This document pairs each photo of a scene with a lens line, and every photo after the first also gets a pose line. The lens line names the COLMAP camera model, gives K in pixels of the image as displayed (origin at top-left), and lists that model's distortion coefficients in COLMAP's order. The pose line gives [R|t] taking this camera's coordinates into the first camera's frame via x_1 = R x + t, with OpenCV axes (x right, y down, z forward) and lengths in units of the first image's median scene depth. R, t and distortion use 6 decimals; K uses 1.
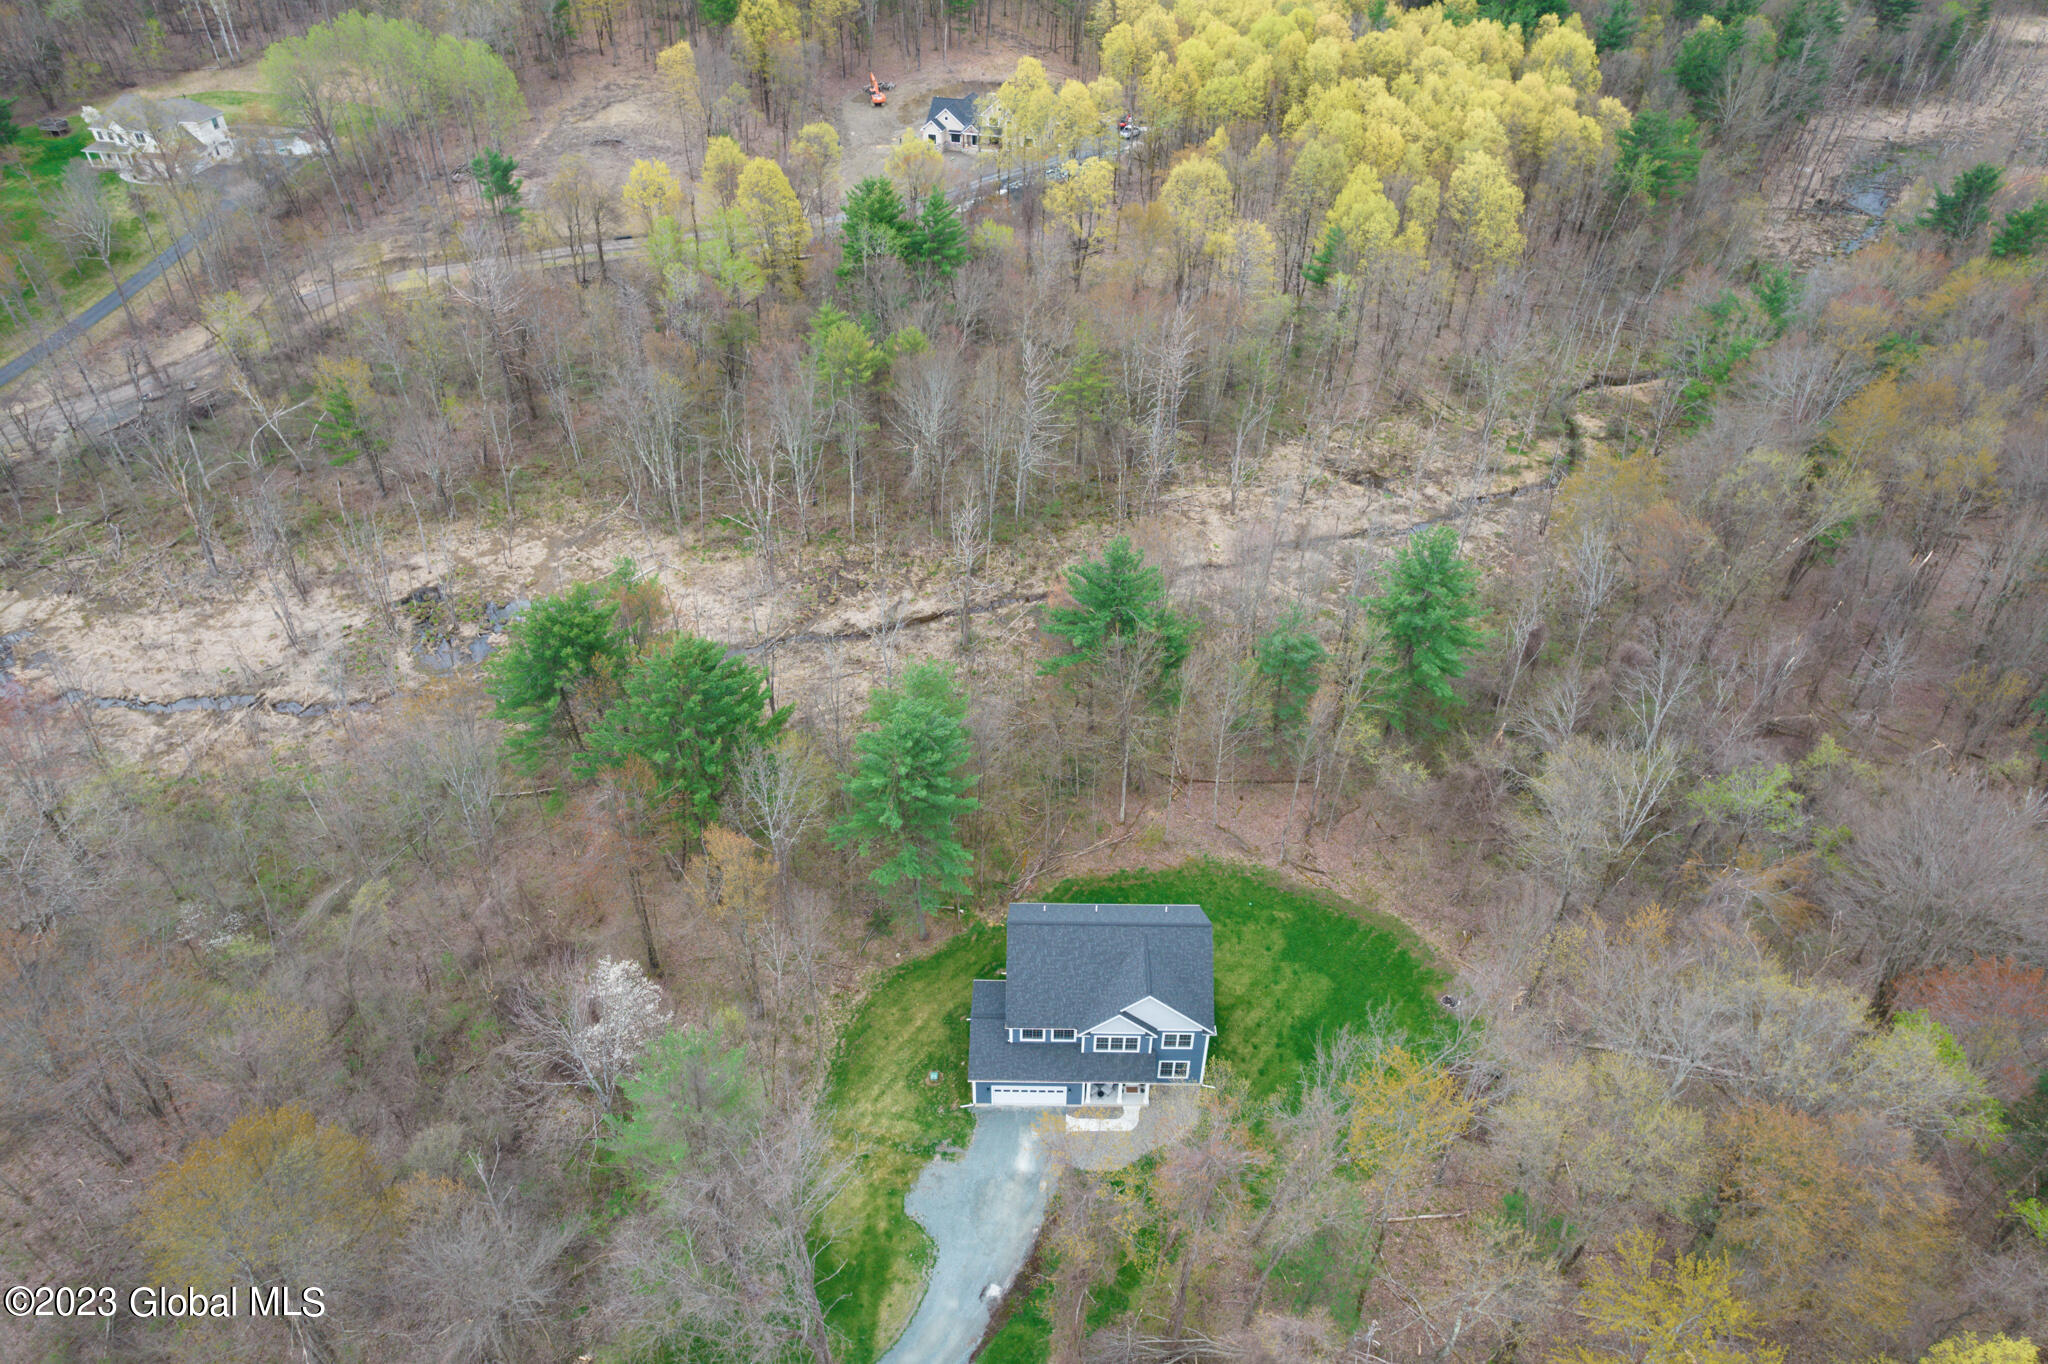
lens RADIAL K [[1340.8, 0, 1019.0], [0, 1340.8, 683.7], [0, 0, 1]] dist [-0.068520, 0.065582]
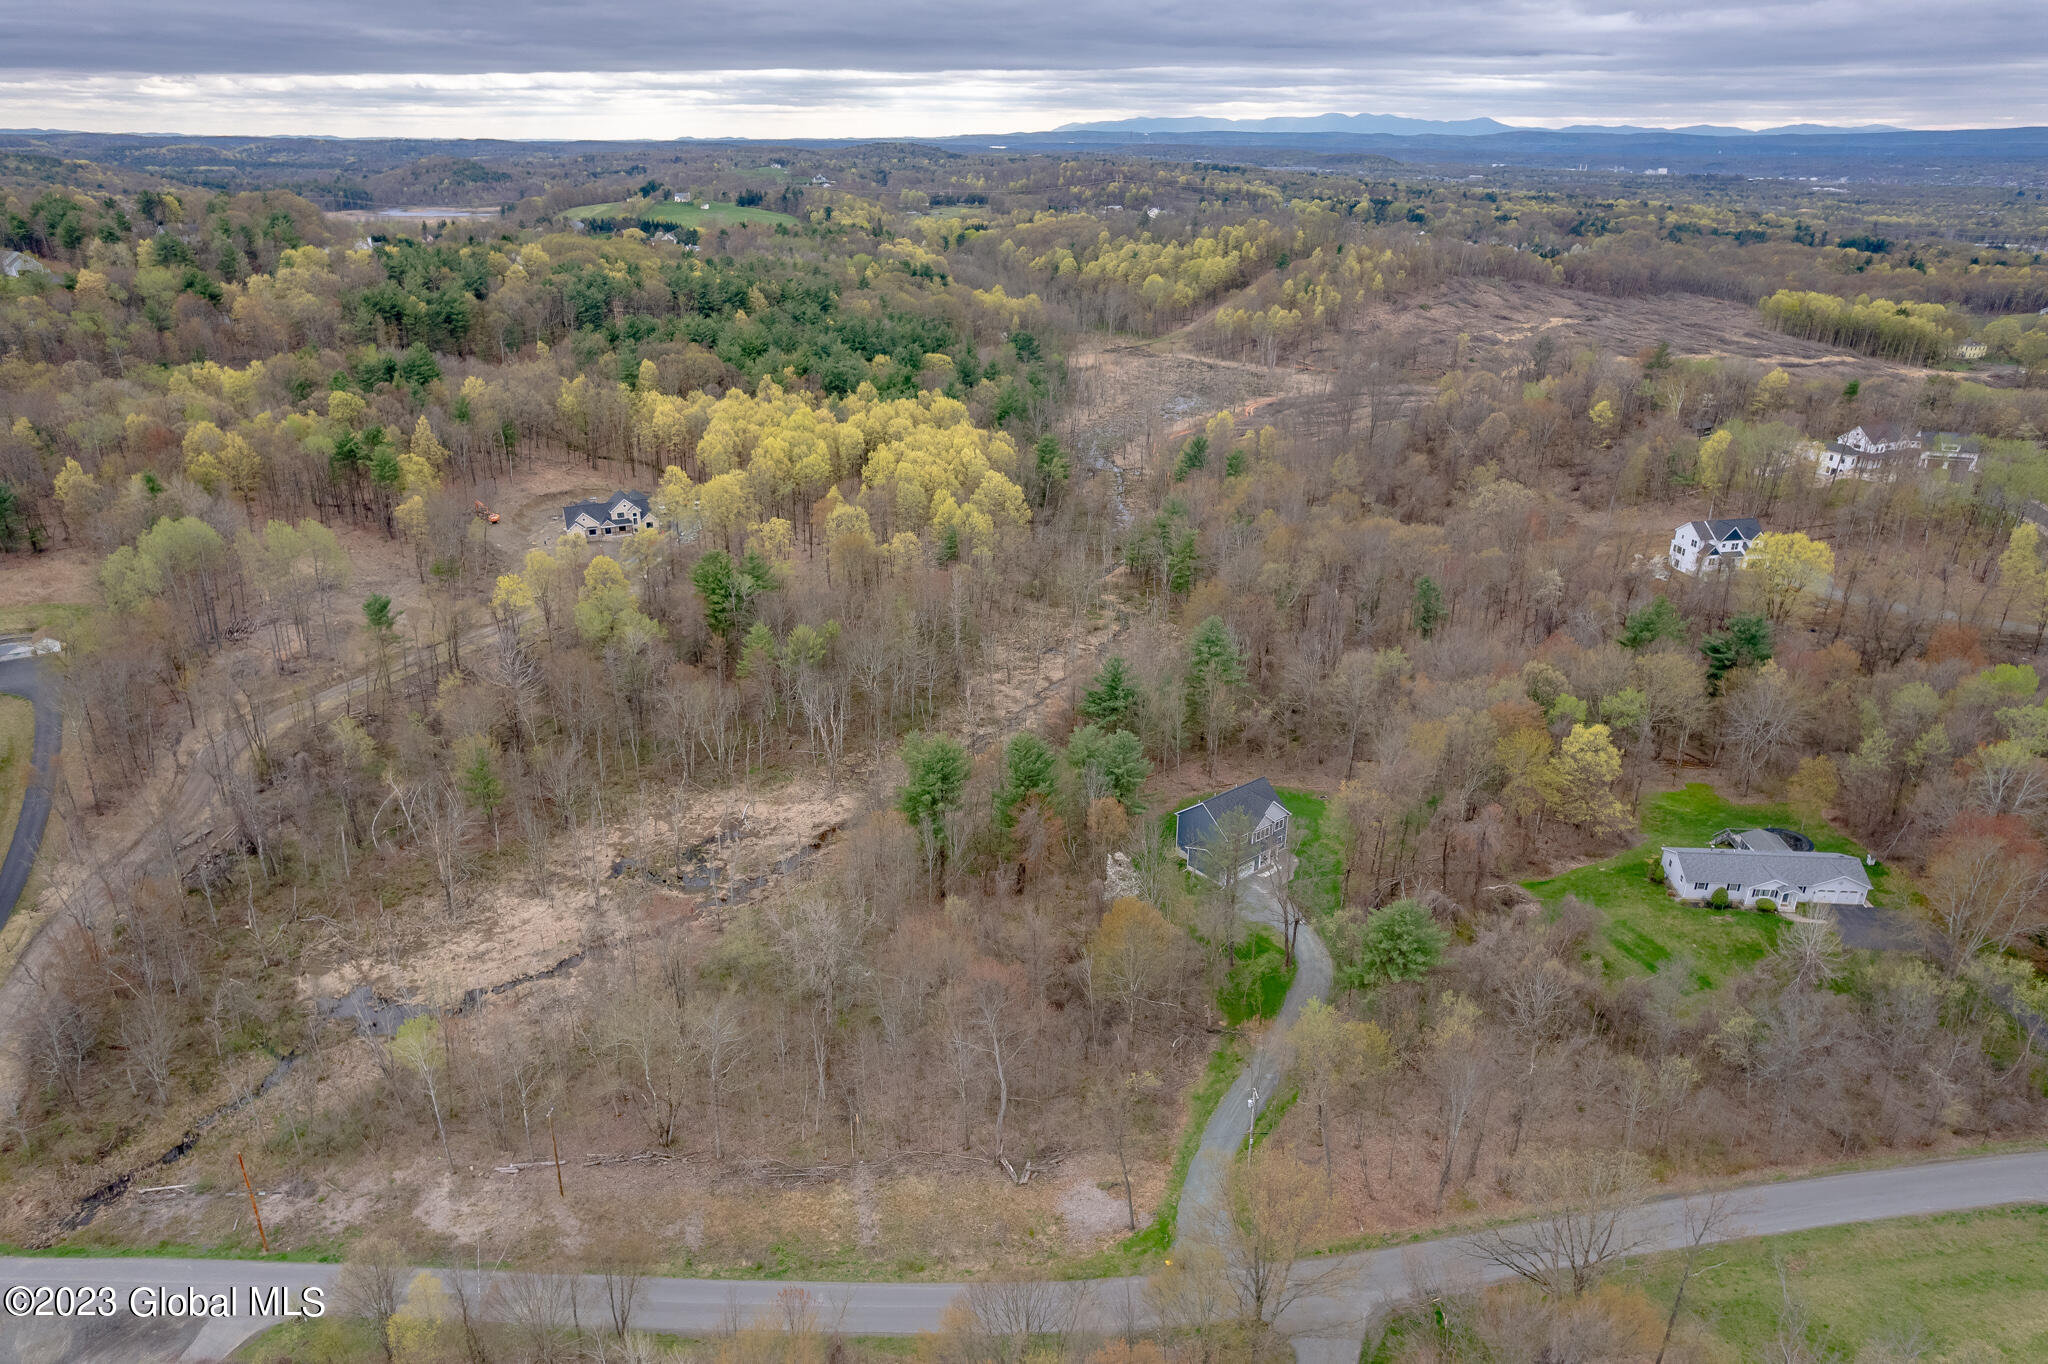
lens RADIAL K [[1340.8, 0, 1019.6], [0, 1340.8, 694.1], [0, 0, 1]] dist [-0.068520, 0.065582]
pose [[0.765761, -0.255135, 0.590353, -1.206452], [0.386079, 0.916504, -0.104704, 0.101267], [-0.514347, 0.308101, 0.800325, -0.543162]]
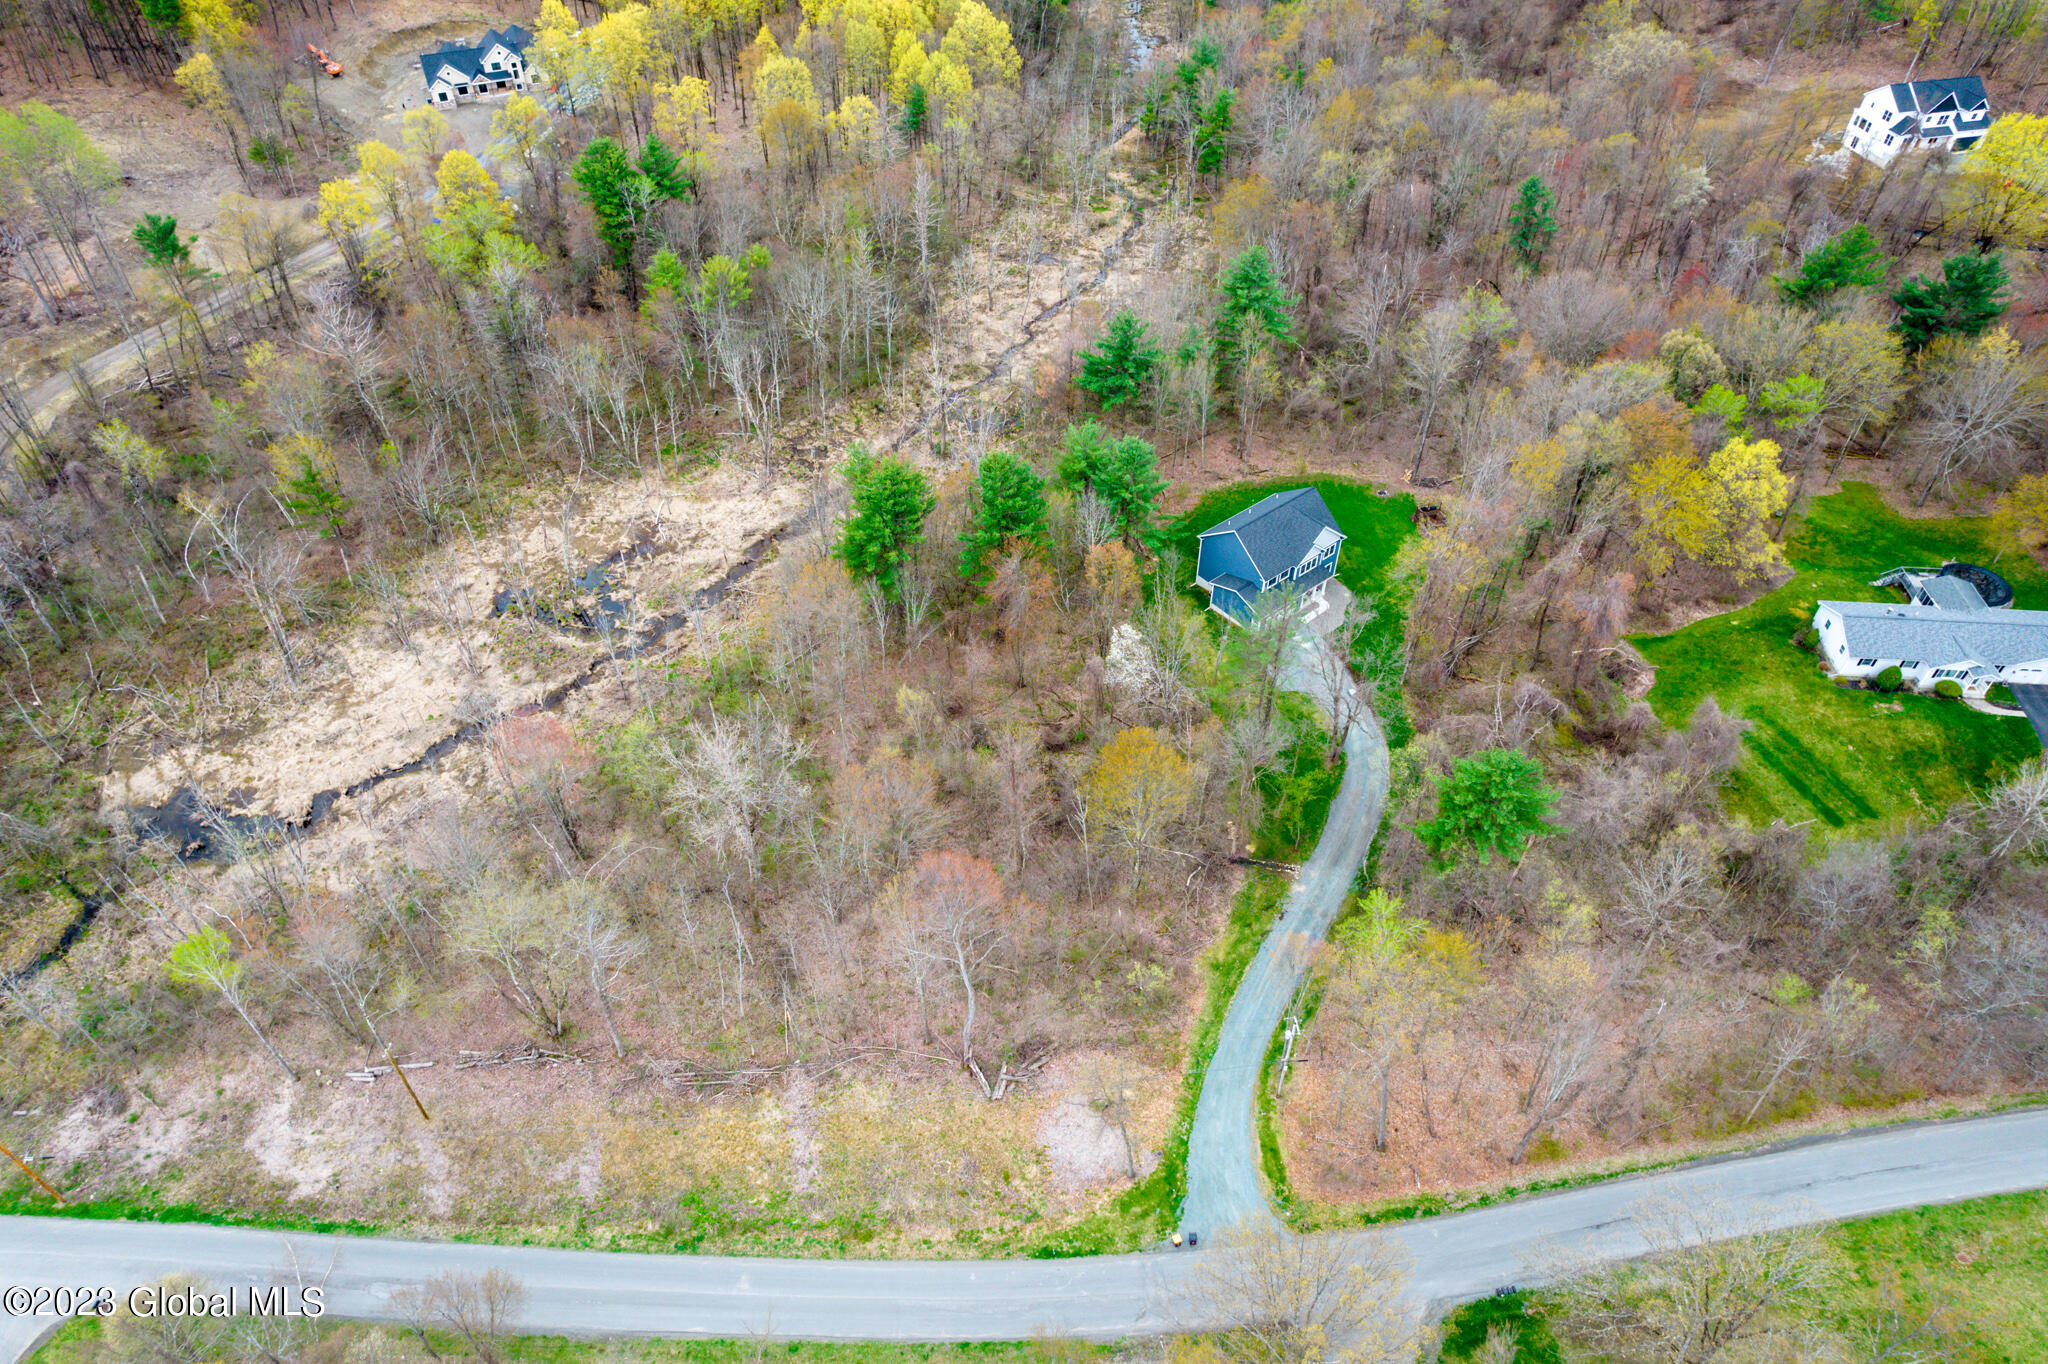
lens RADIAL K [[1340.8, 0, 1024.9], [0, 1340.8, 691.1], [0, 0, 1]] dist [-0.068520, 0.065582]
pose [[0.763446, -0.452231, 0.461126, -0.883153], [0.390290, 0.891884, 0.228510, -0.110118], [-0.514610, 0.005518, 0.857407, -0.271481]]
